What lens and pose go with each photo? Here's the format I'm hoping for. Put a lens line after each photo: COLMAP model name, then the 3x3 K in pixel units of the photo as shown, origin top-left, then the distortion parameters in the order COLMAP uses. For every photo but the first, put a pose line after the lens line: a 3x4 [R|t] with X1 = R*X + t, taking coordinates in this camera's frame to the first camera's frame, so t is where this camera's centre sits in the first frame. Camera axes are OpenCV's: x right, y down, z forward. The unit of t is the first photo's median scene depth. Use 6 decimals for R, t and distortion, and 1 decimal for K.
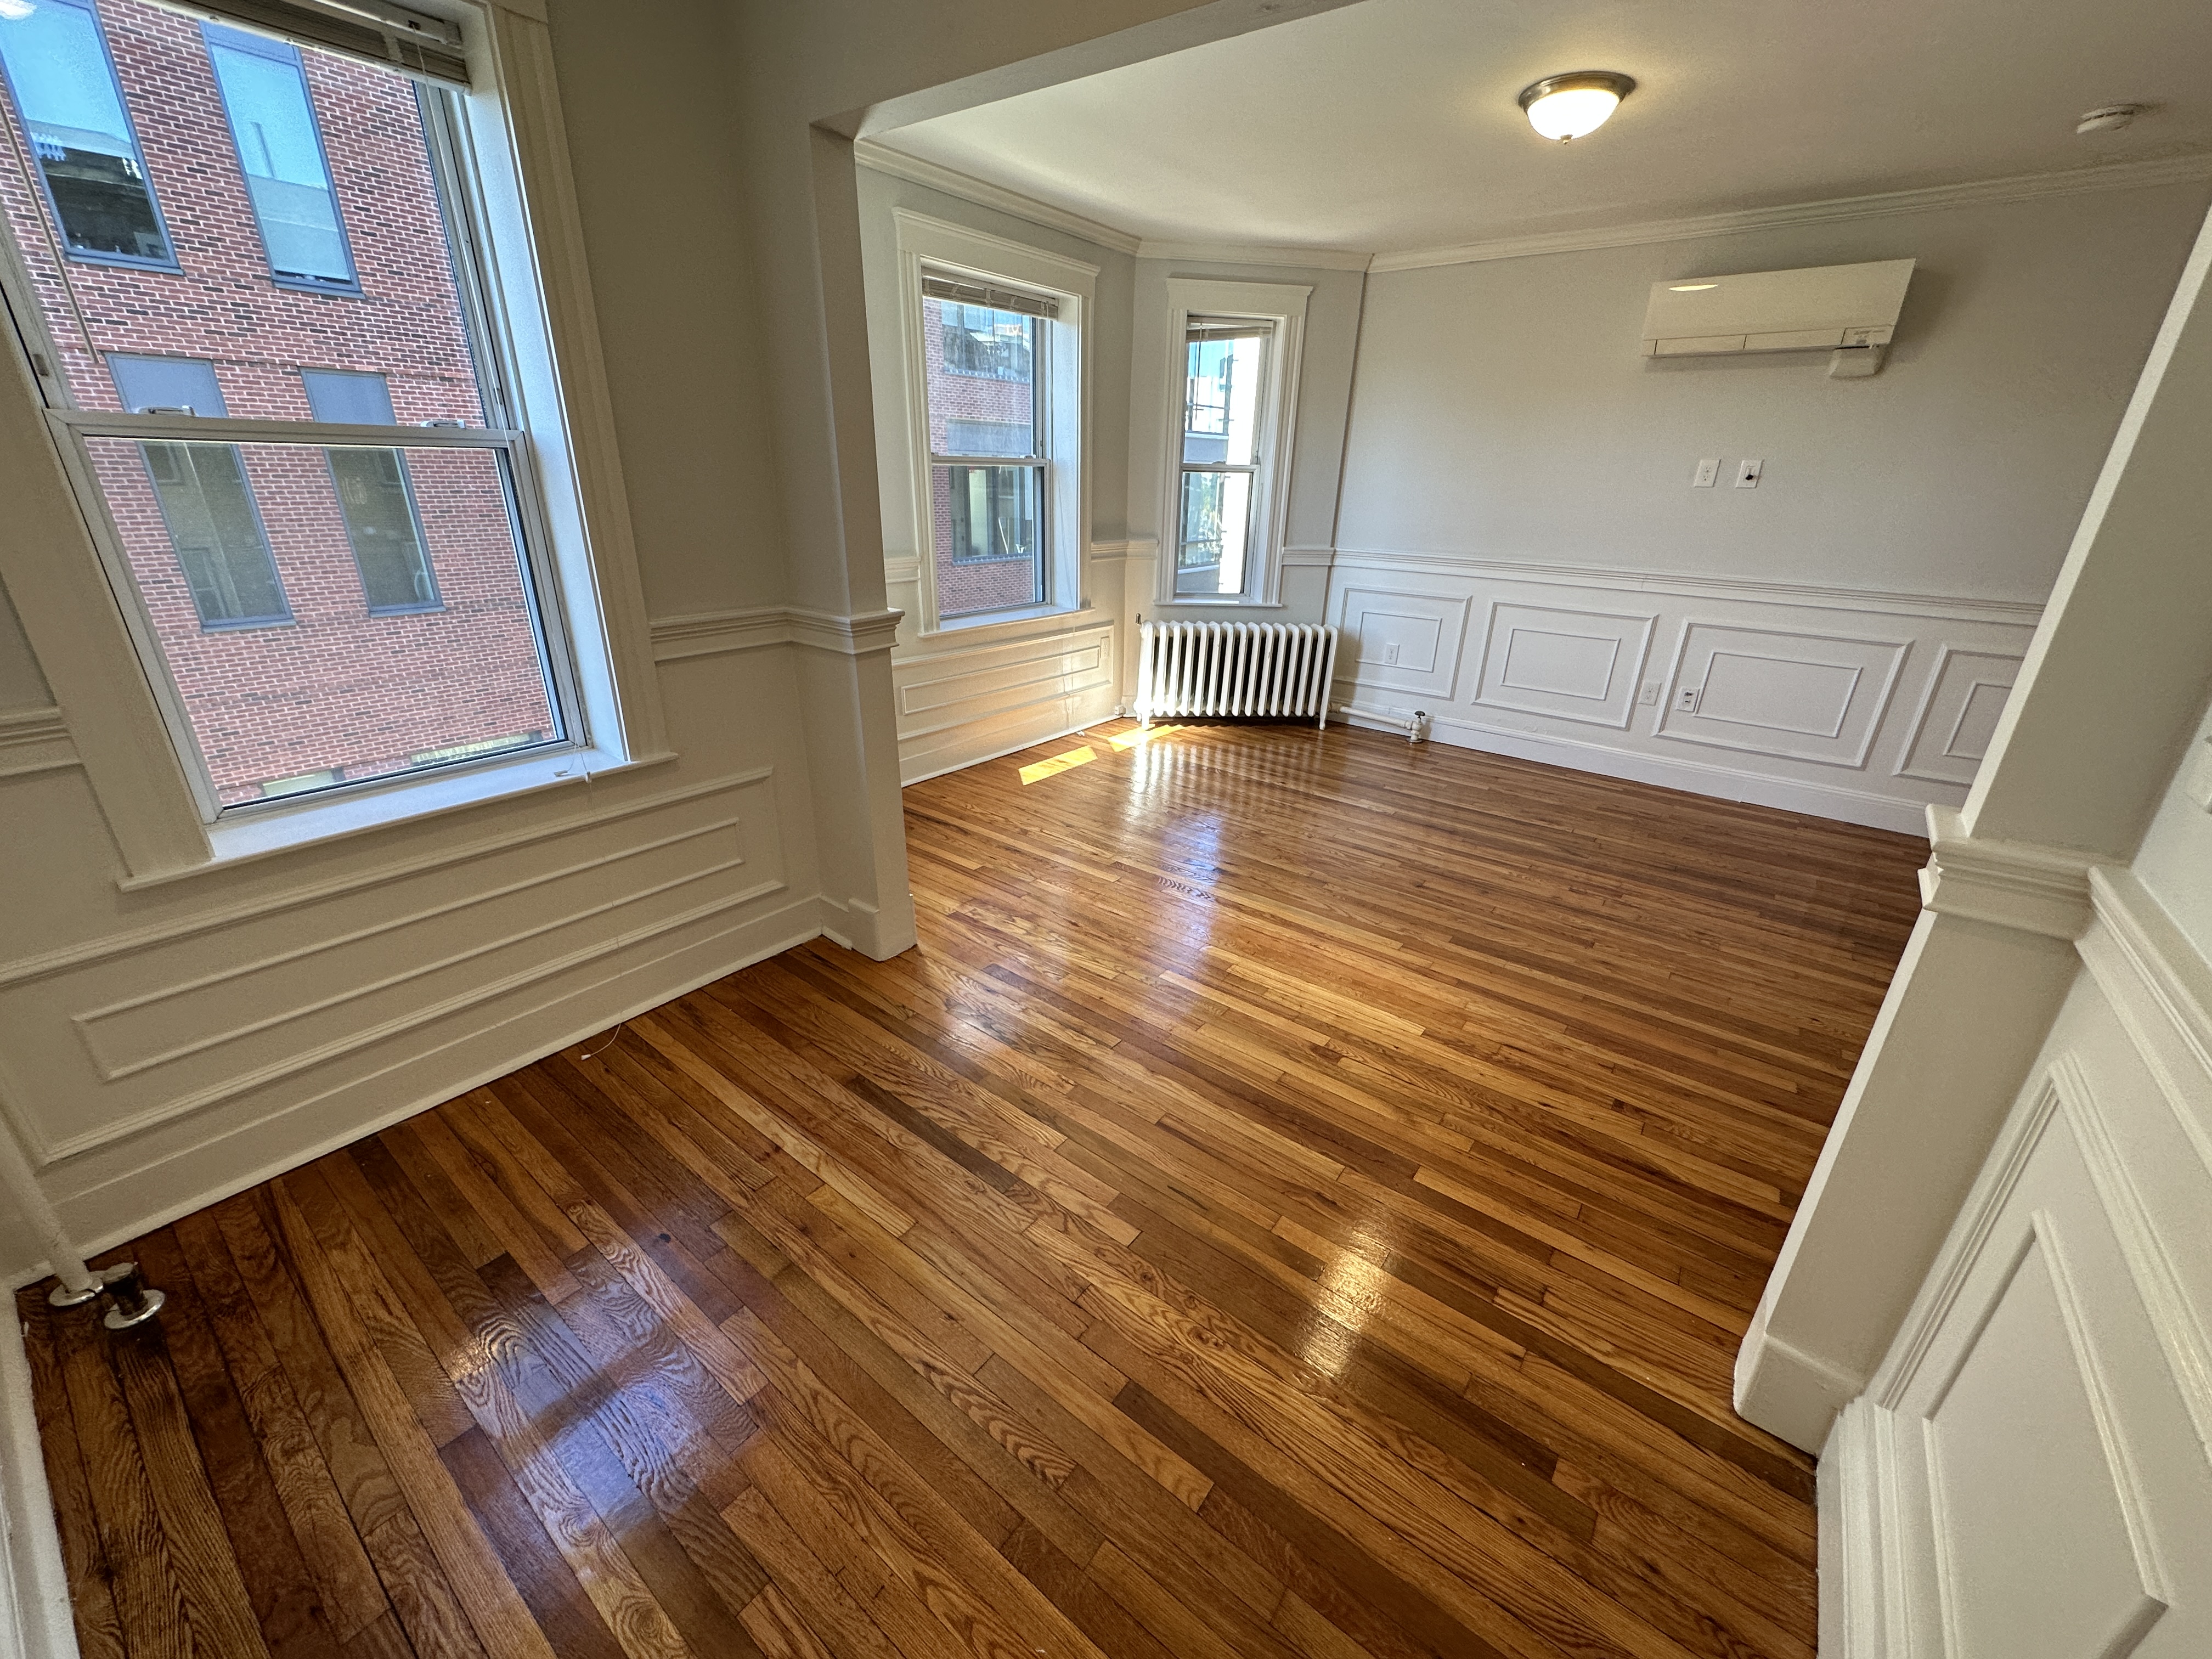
lens RADIAL K [[879.1, 0, 1109.3], [0, 879.1, 828.5], [0, 0, 1]] dist [-0.001143, 0.000761]
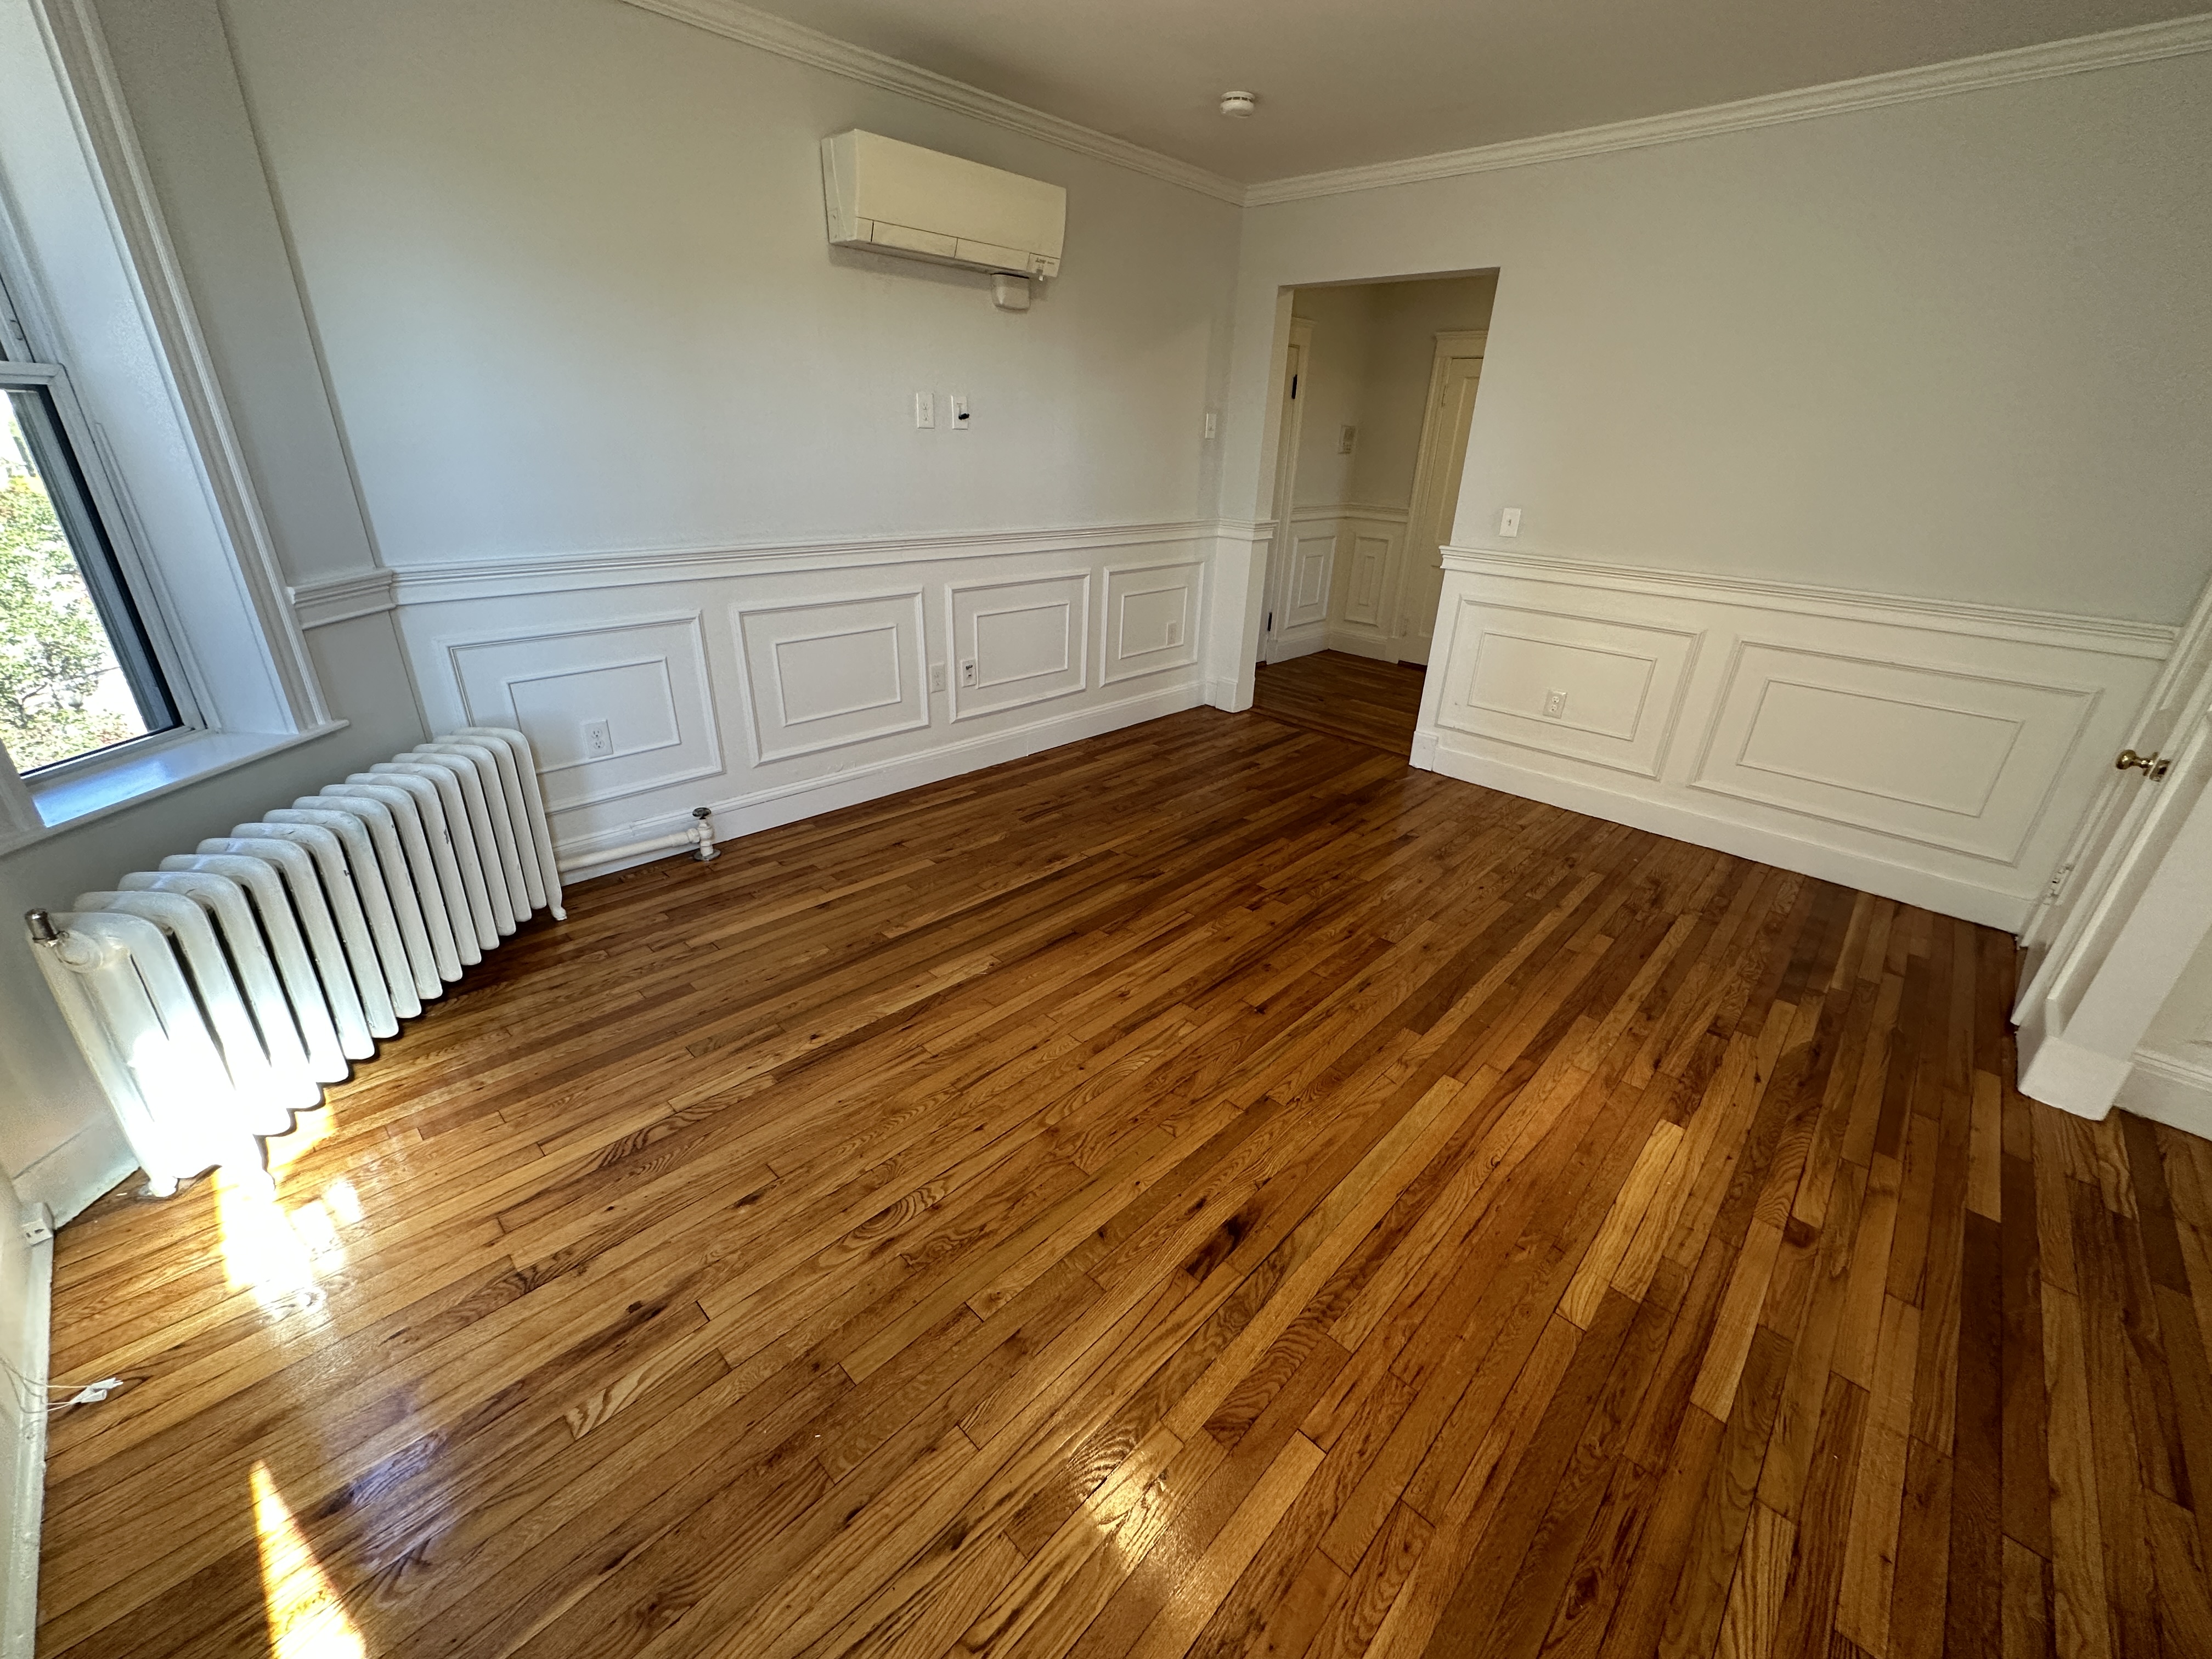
lens RADIAL K [[879.1, 0, 1109.1], [0, 879.1, 830.1], [0, 0, 1]] dist [-0.001143, 0.000761]
pose [[0.113576, -0.426082, 0.897527, -0.353158], [0.345370, 0.863966, 0.366445, -0.528109], [-0.931569, 0.268360, 0.245281, 1.276621]]
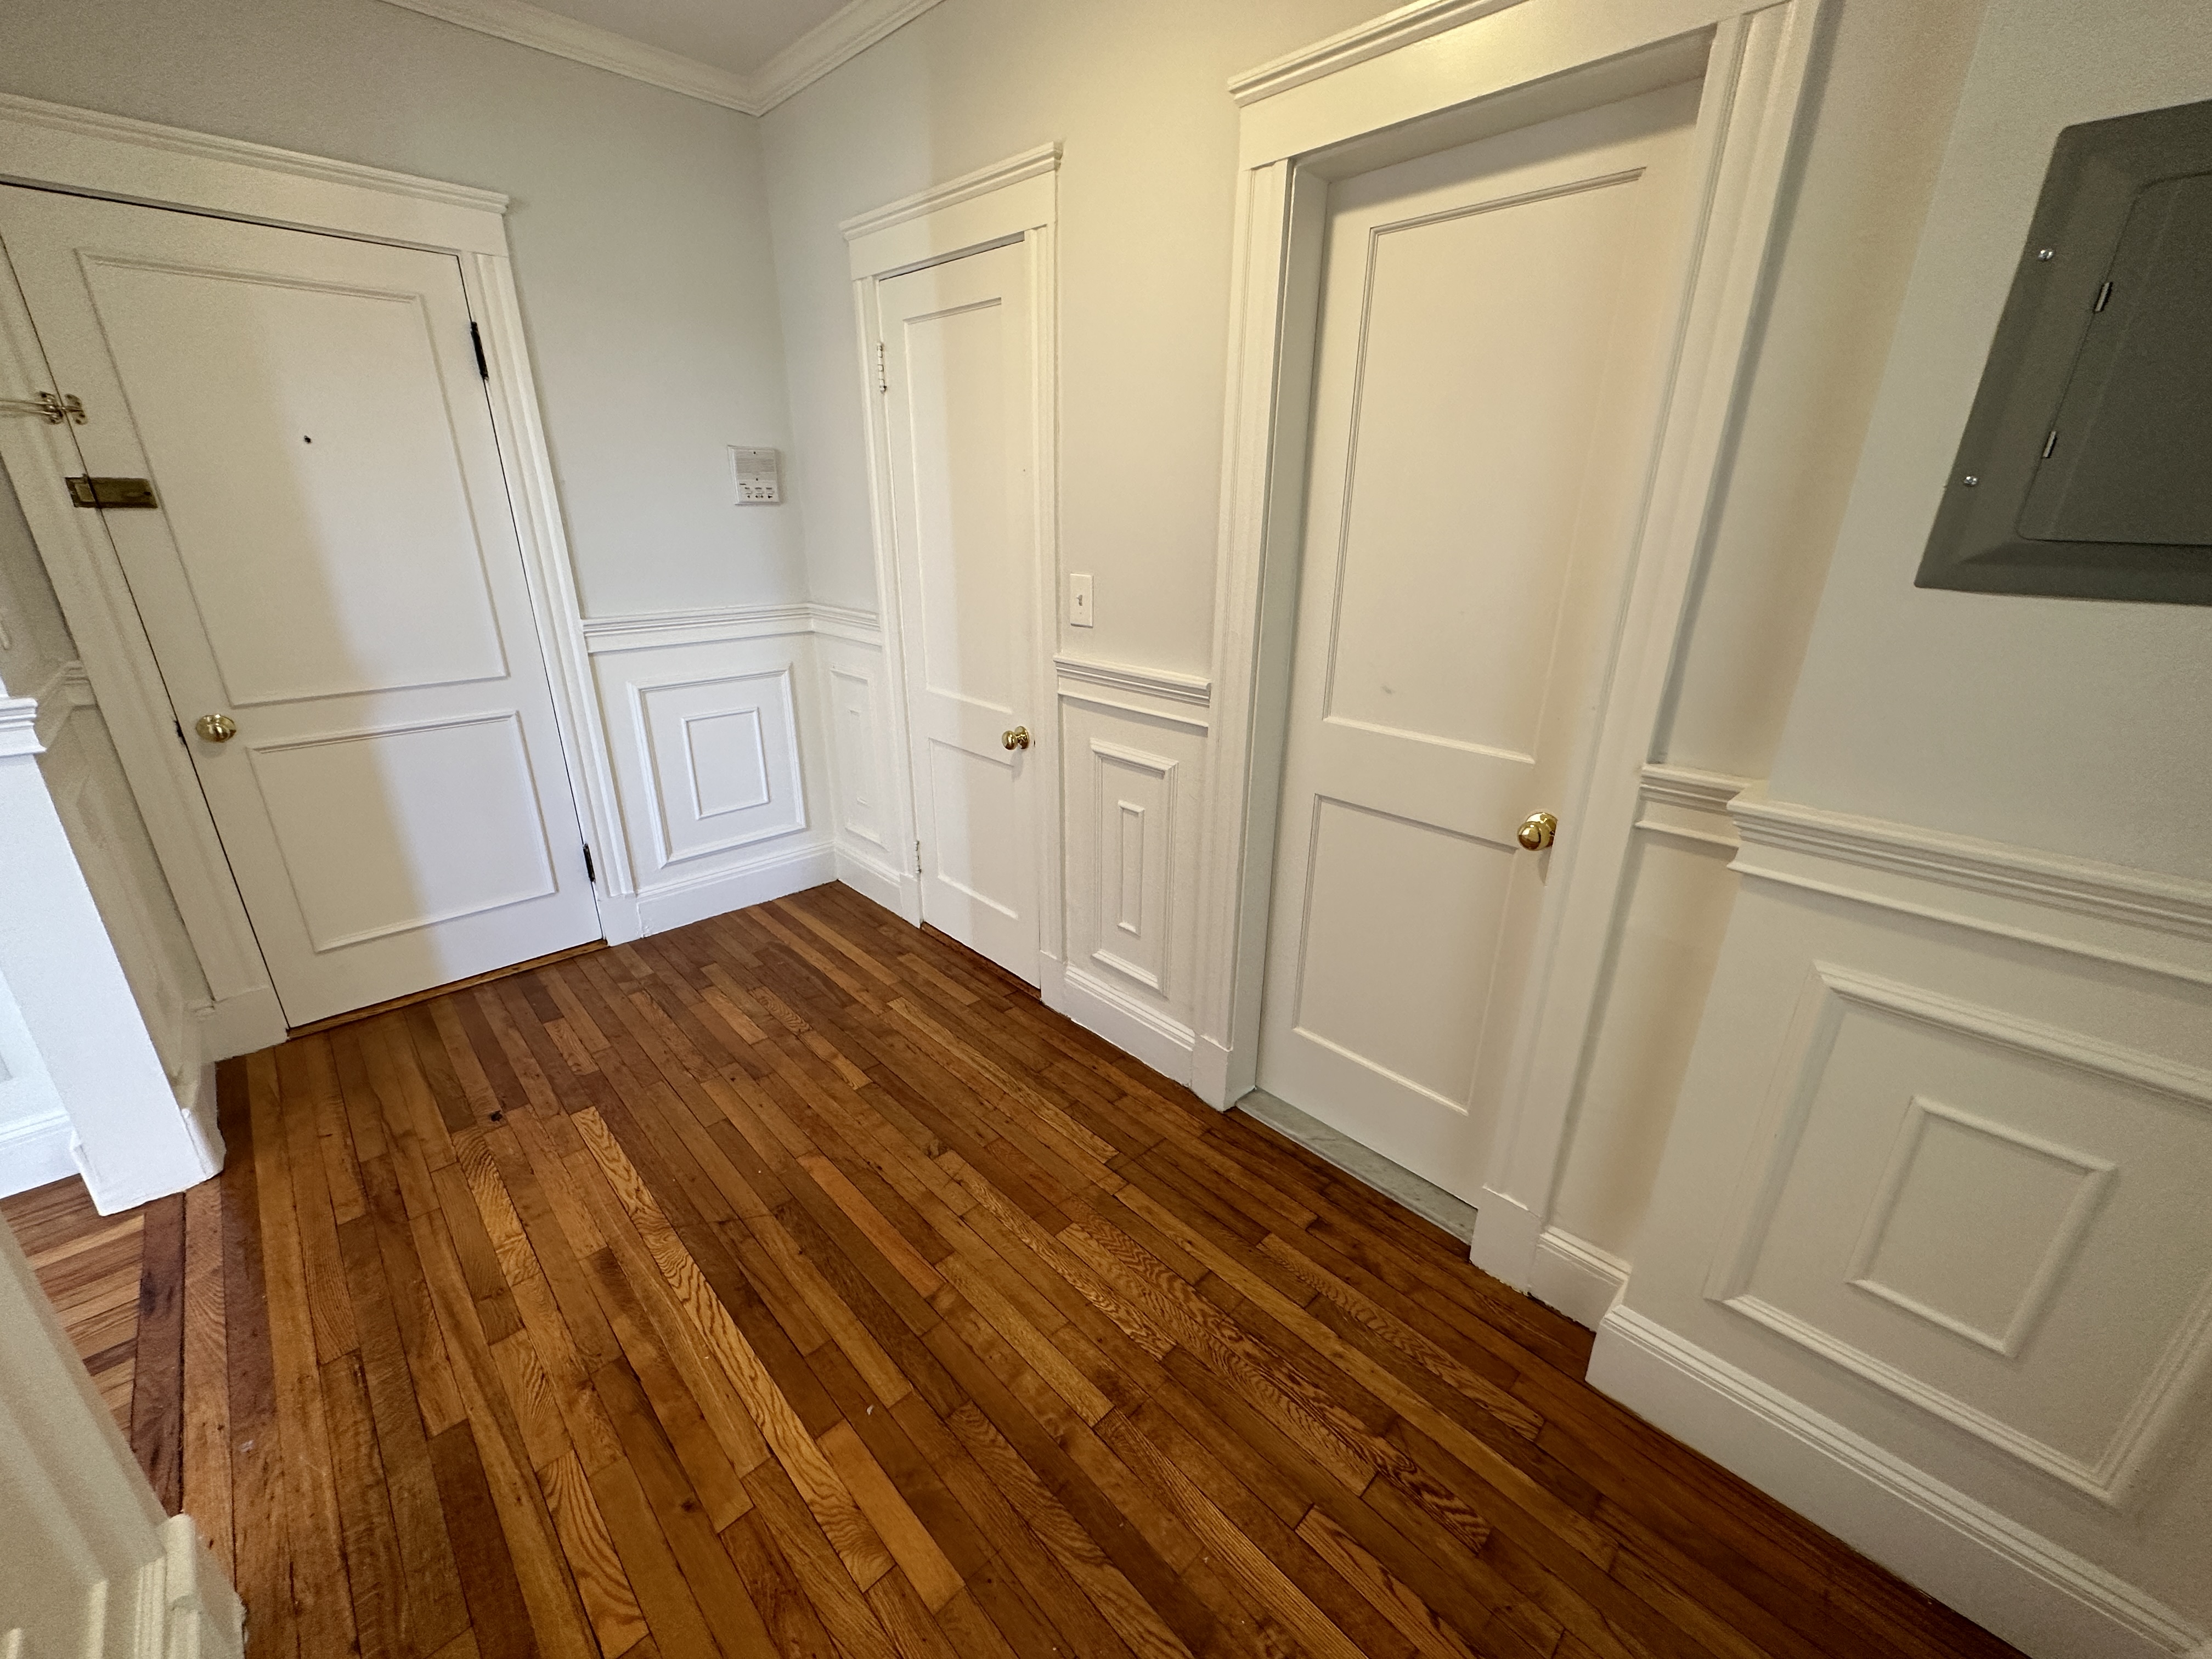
lens RADIAL K [[879.1, 0, 1108.9], [0, 879.1, 832.4], [0, 0, 1]] dist [-0.001143, 0.000761]
pose [[0.139074, -0.368526, 0.919156, 1.270379], [0.365995, 0.881585, 0.298085, -0.087277], [-0.920166, 0.294950, 0.257484, 0.350975]]
